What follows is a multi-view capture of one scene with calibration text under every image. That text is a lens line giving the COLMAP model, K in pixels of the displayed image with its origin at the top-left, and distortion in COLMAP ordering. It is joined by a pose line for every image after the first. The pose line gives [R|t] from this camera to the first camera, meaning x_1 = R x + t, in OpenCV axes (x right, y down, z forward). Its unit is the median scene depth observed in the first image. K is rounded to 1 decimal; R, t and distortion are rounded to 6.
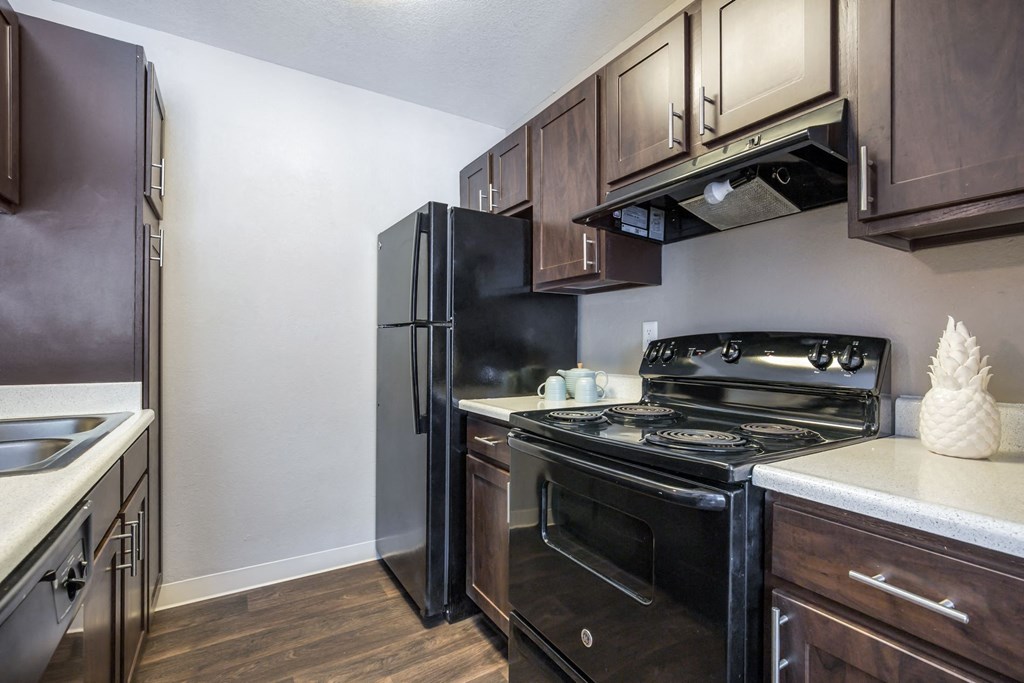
lens RADIAL K [[469.2, 0, 509.2], [0, 469.2, 345.0], [0, 0, 1]] dist [-0.002376, 0.001490]
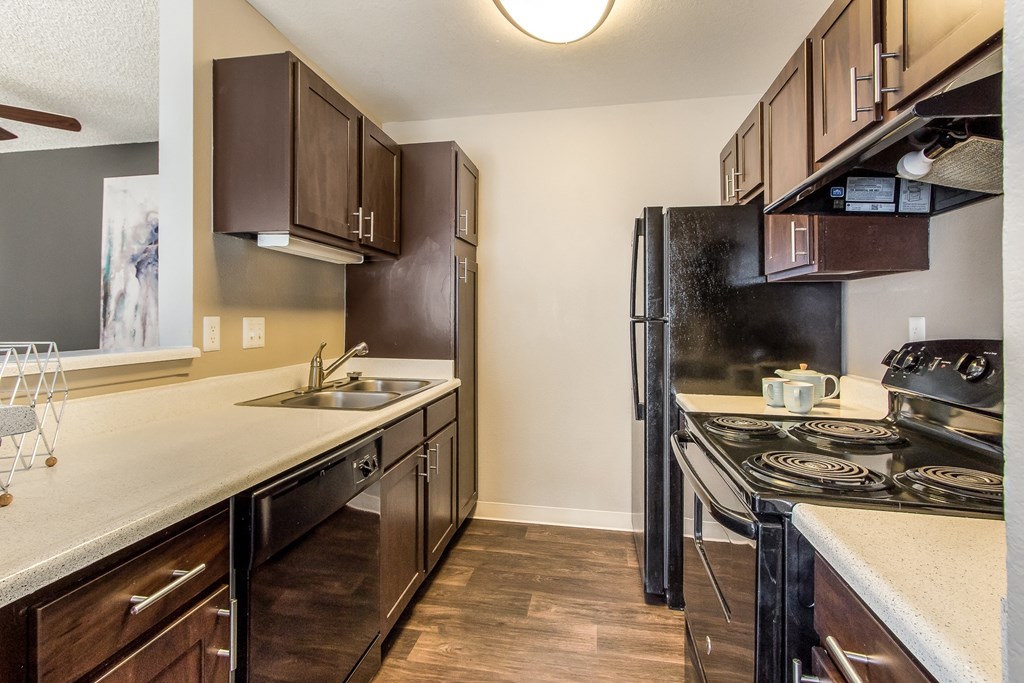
lens RADIAL K [[469.2, 0, 494.2], [0, 469.2, 313.0], [0, 0, 1]] dist [-0.002376, 0.001490]
pose [[0.739800, -0.010781, -0.672741, 0.308718], [-0.000094, 0.999870, -0.016127, -0.044064], [0.672827, 0.011994, 0.739702, -0.037244]]
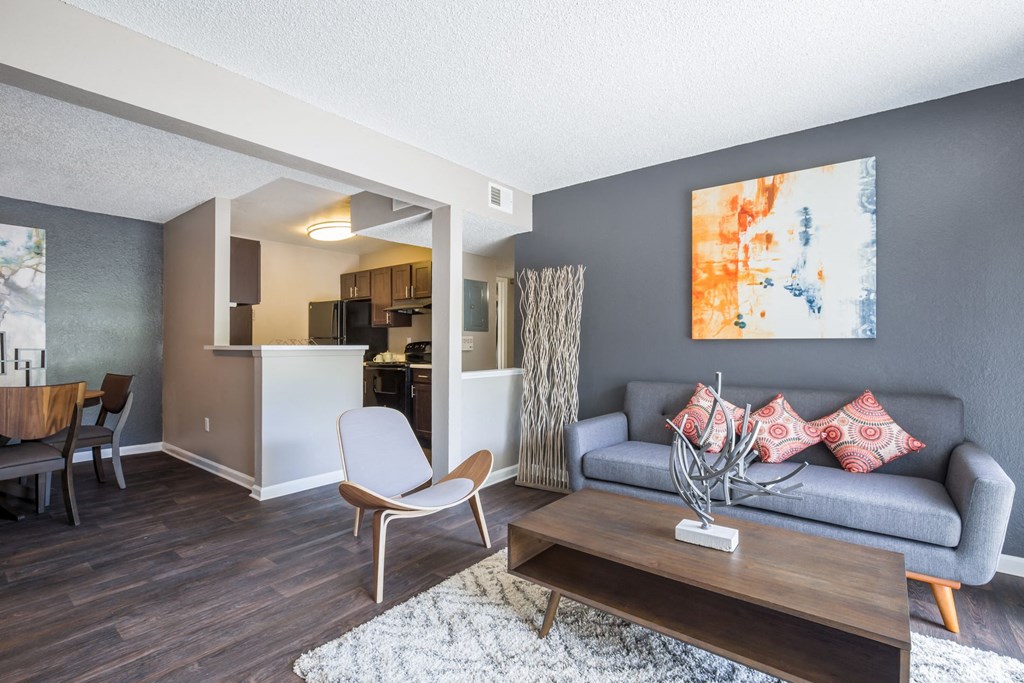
lens RADIAL K [[469.2, 0, 512.4], [0, 469.2, 344.1], [0, 0, 1]] dist [-0.002376, 0.001490]
pose [[0.939514, -0.003860, 0.342489, -0.145135], [0.004877, 0.999986, -0.002108, 0.005660], [-0.342476, 0.003651, 0.939520, -2.355967]]
